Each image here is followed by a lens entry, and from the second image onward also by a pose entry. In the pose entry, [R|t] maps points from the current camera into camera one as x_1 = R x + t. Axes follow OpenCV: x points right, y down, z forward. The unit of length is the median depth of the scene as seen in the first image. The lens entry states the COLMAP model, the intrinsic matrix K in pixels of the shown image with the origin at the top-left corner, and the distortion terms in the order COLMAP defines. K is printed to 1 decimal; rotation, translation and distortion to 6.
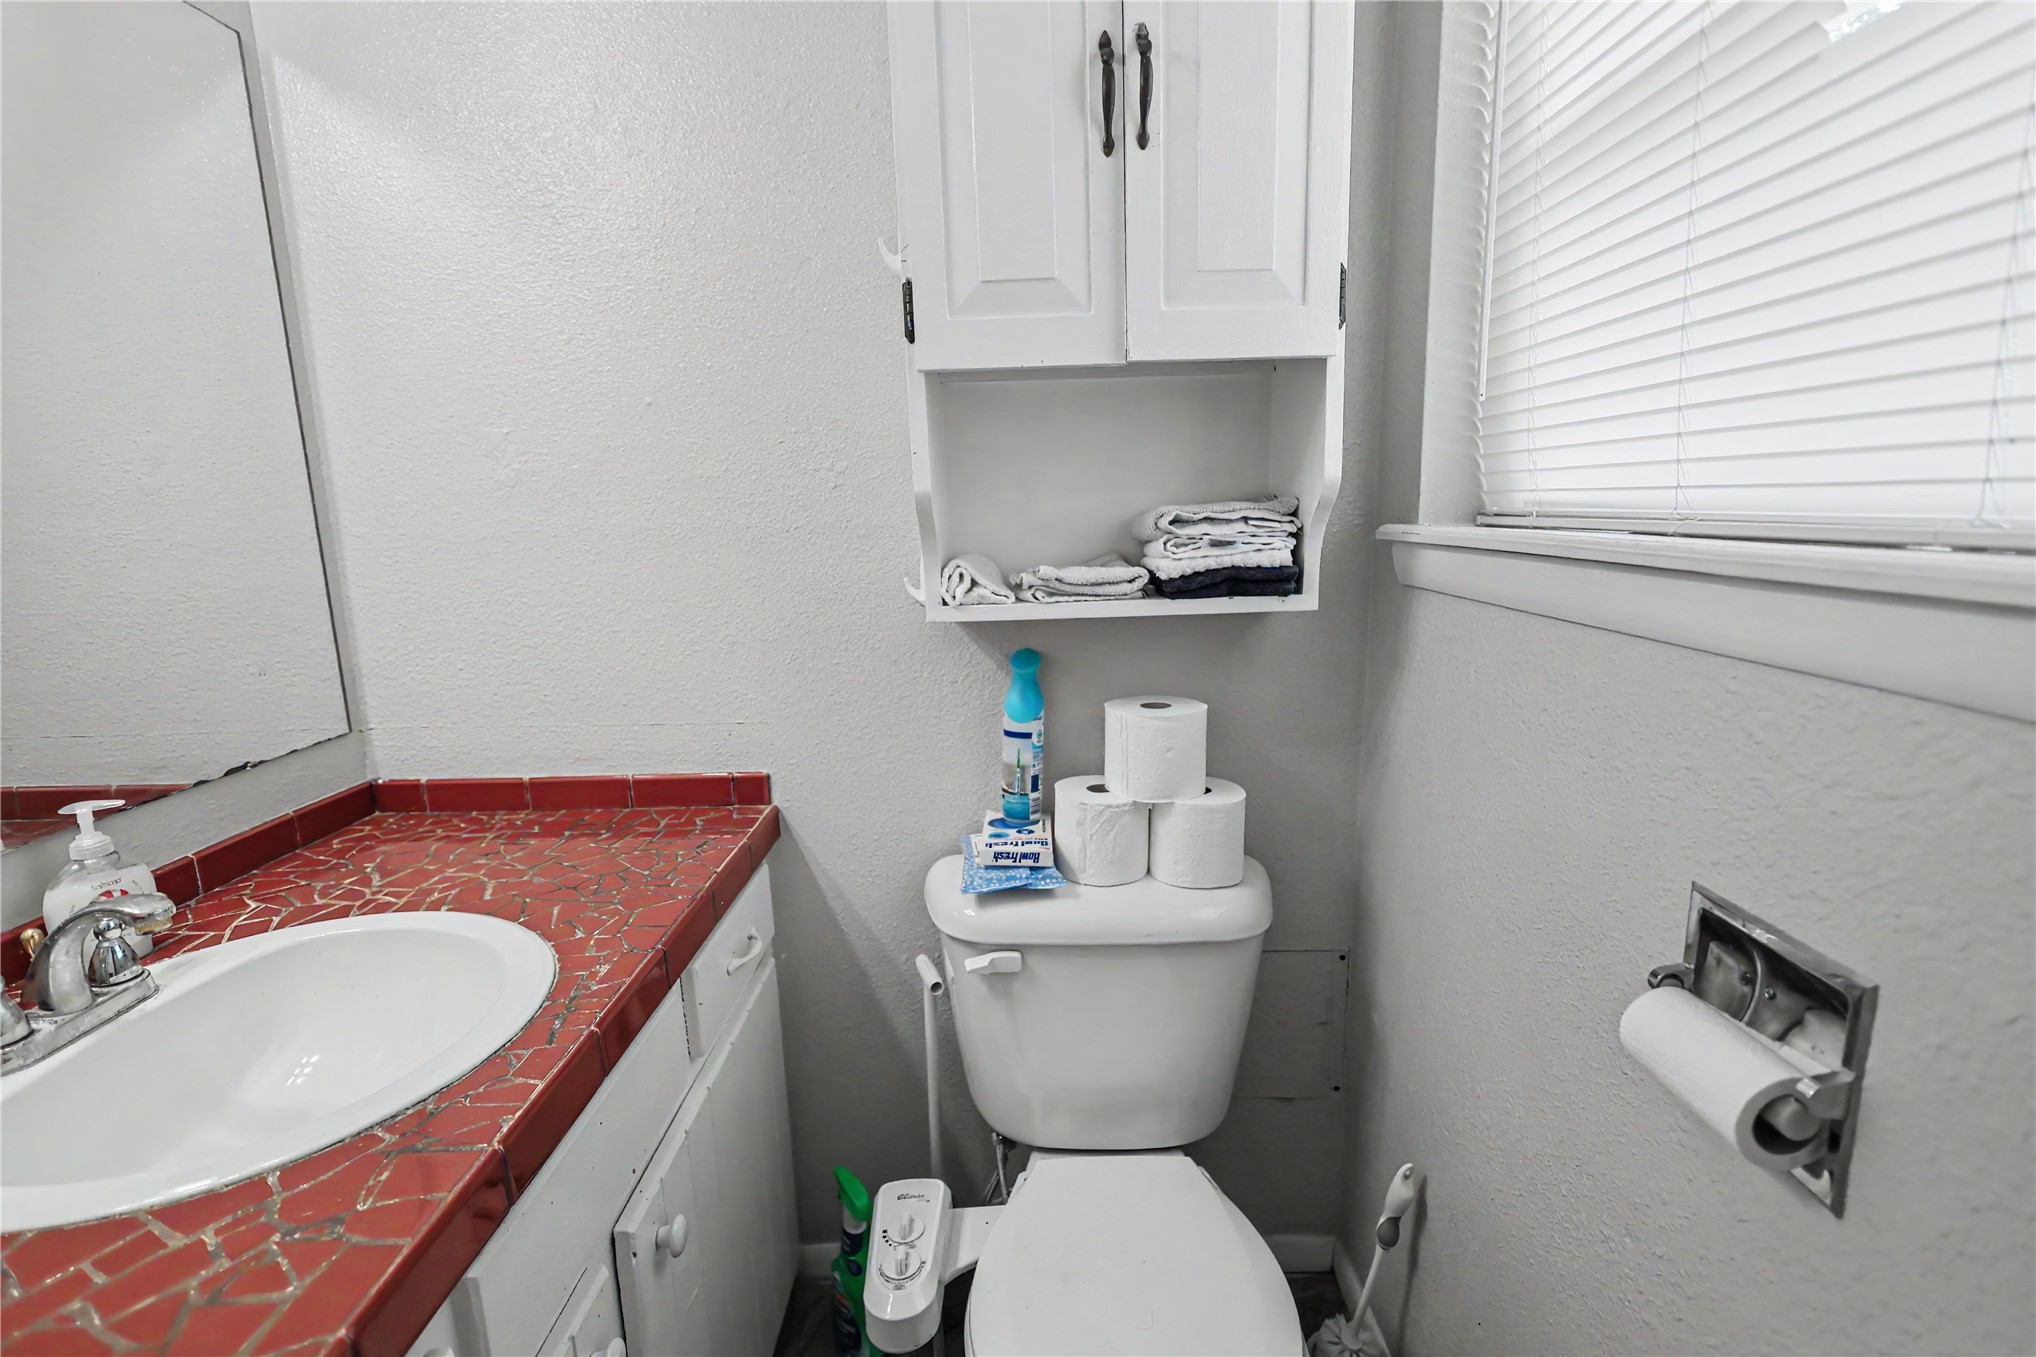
lens RADIAL K [[942.1, 0, 1018.6], [0, 942.1, 687.4], [0, 0, 1]] dist [0.002195, 0.000282]
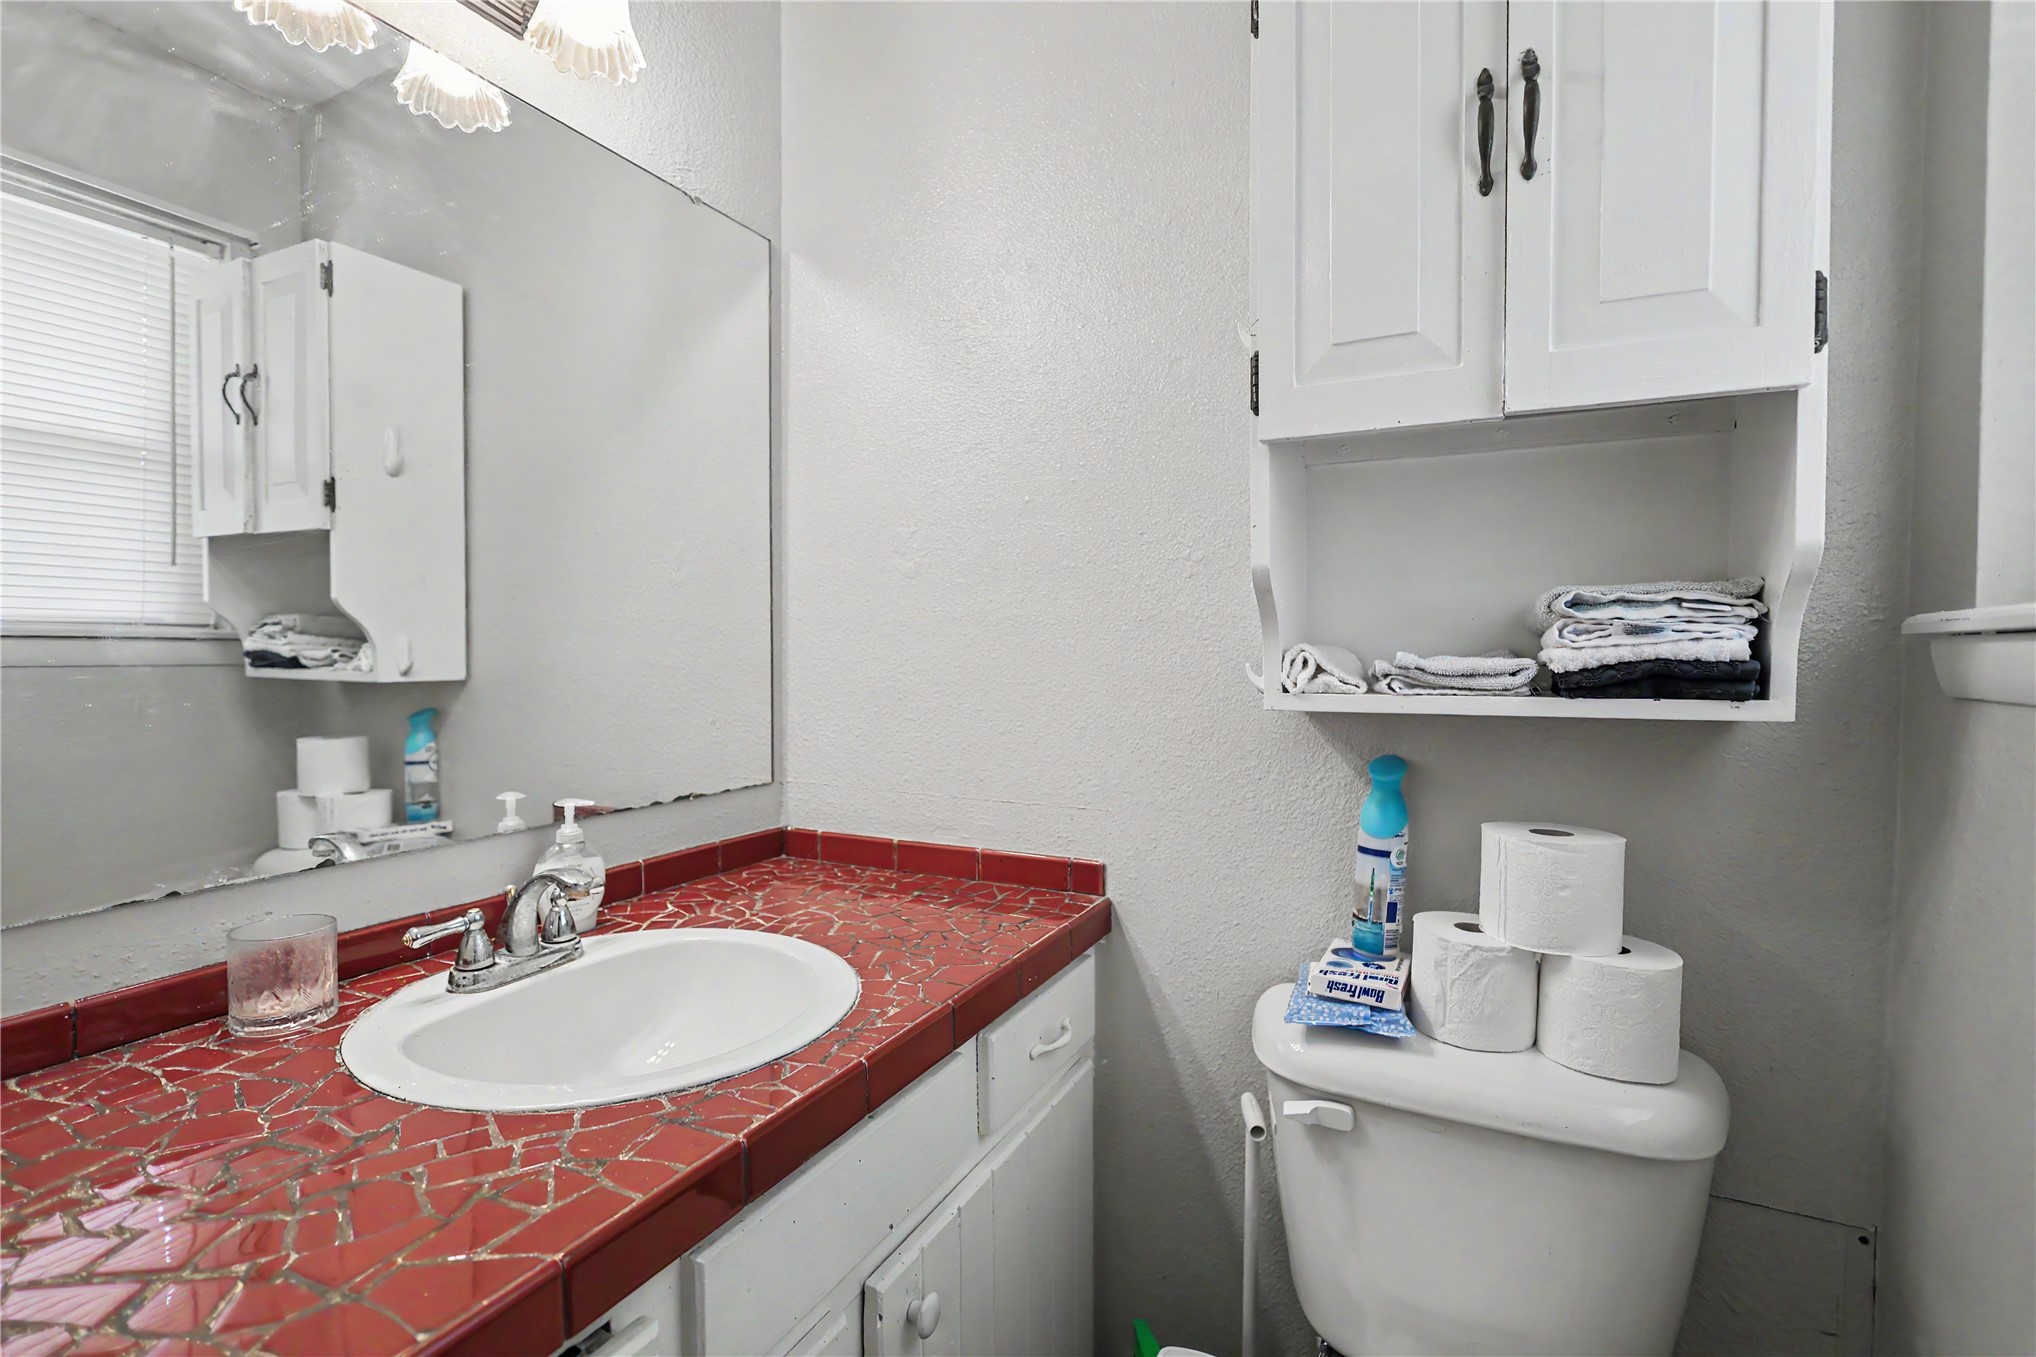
lens RADIAL K [[942.1, 0, 1031.2], [0, 942.1, 694.4], [0, 0, 1]] dist [0.002195, 0.000282]
pose [[0.900005, 0.042963, -0.433758, 0.098200], [-0.108223, 0.985995, -0.126891, 0.058711], [0.422232, 0.161145, 0.892050, 0.074311]]
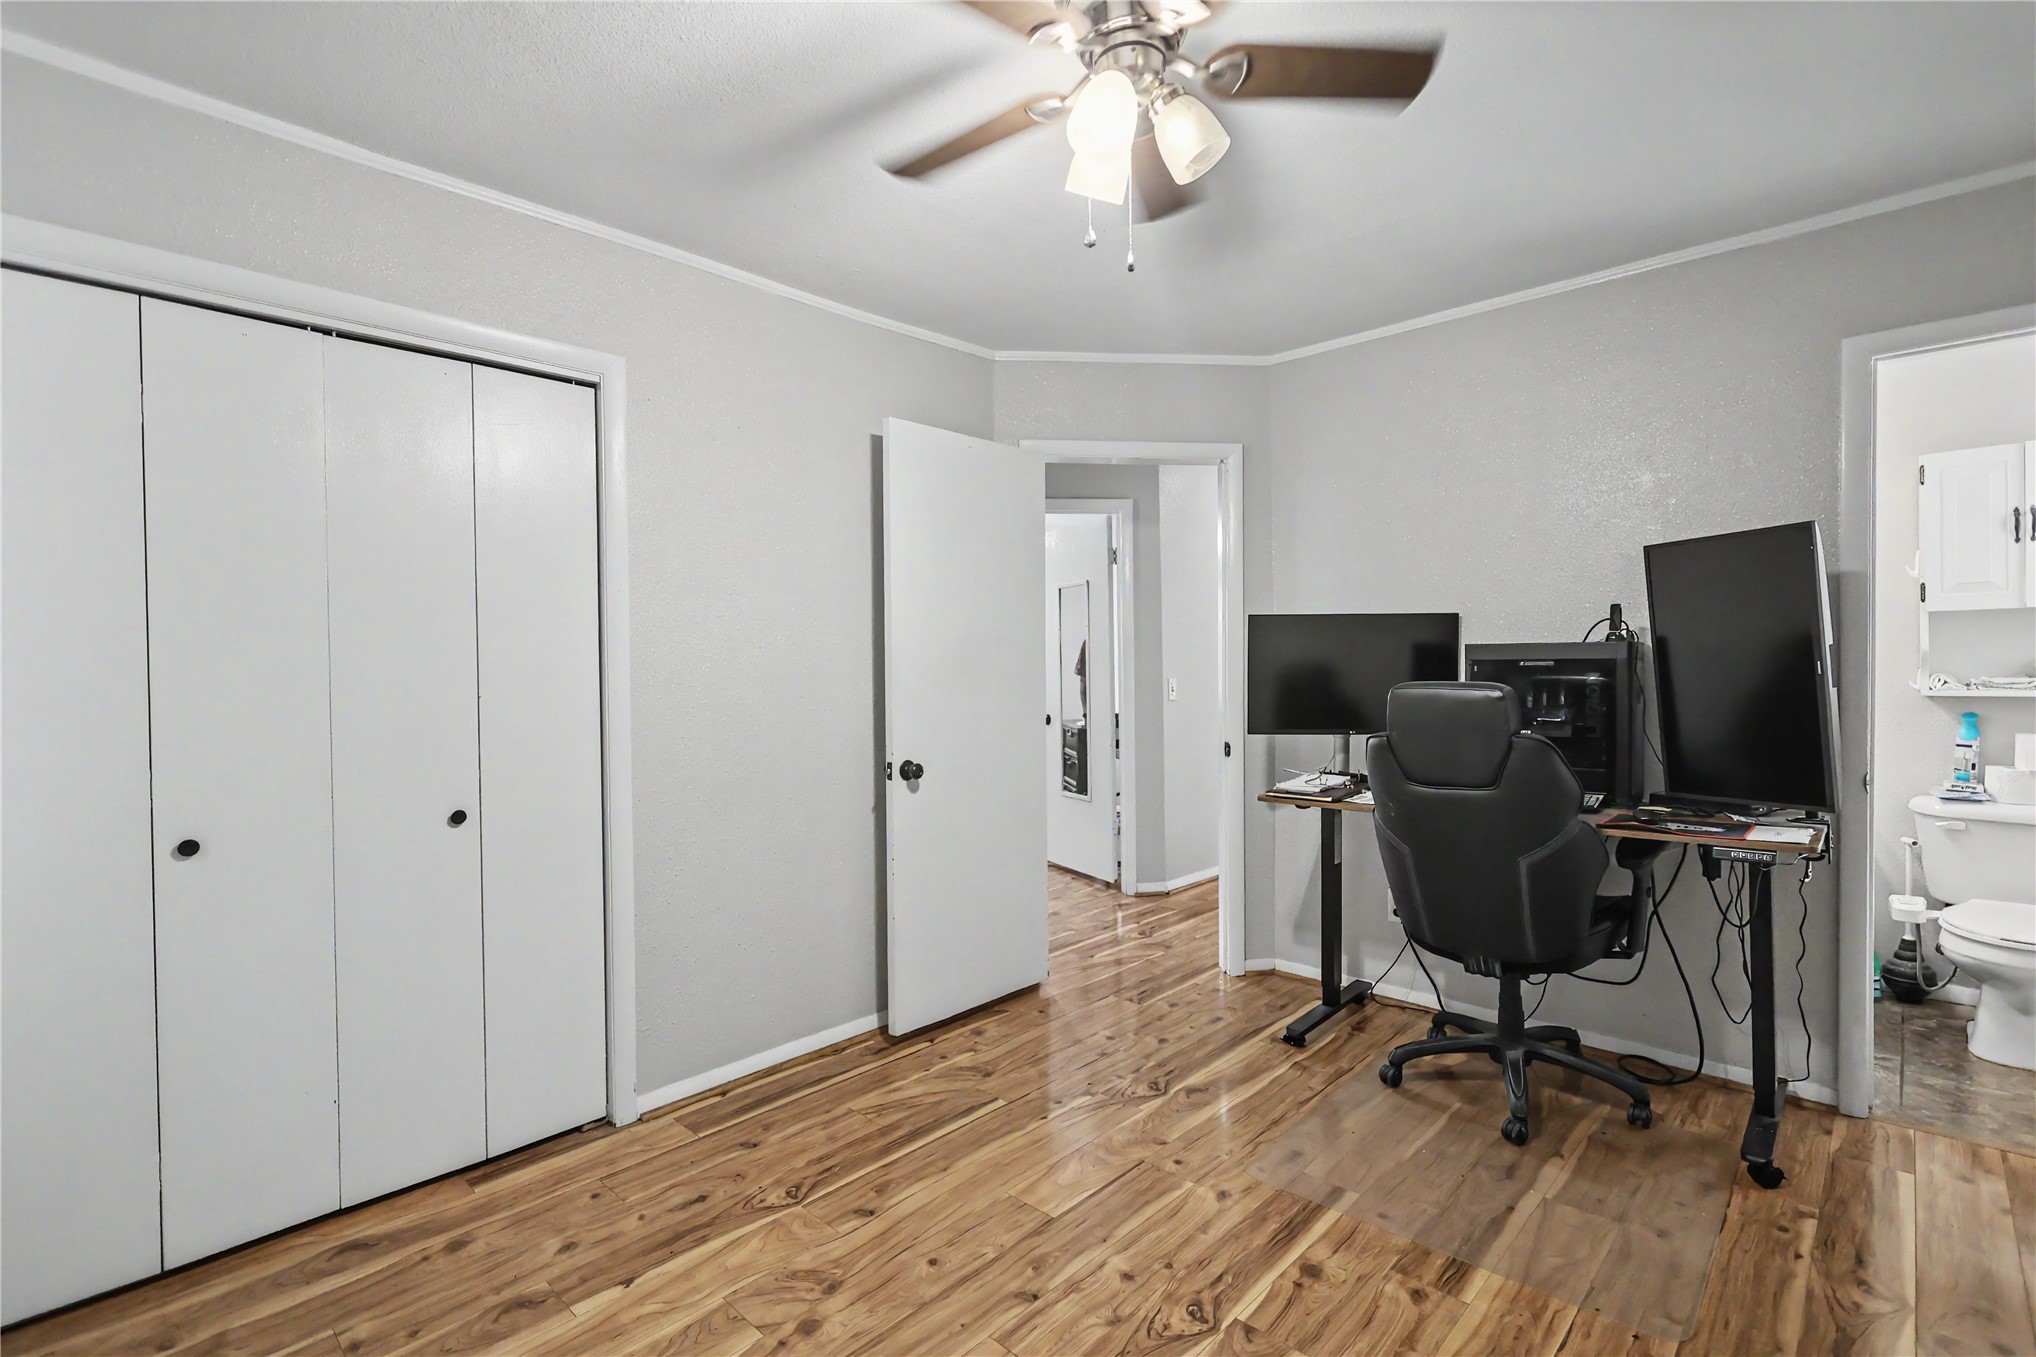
lens RADIAL K [[942.1, 0, 1024.0], [0, 942.1, 673.2], [0, 0, 1]] dist [0.002195, 0.000282]
pose [[0.722937, 0.028227, -0.690337, -0.089932], [-0.129973, 0.986883, -0.095759, 0.477157], [0.678579, 0.158953, 0.717123, -2.803943]]
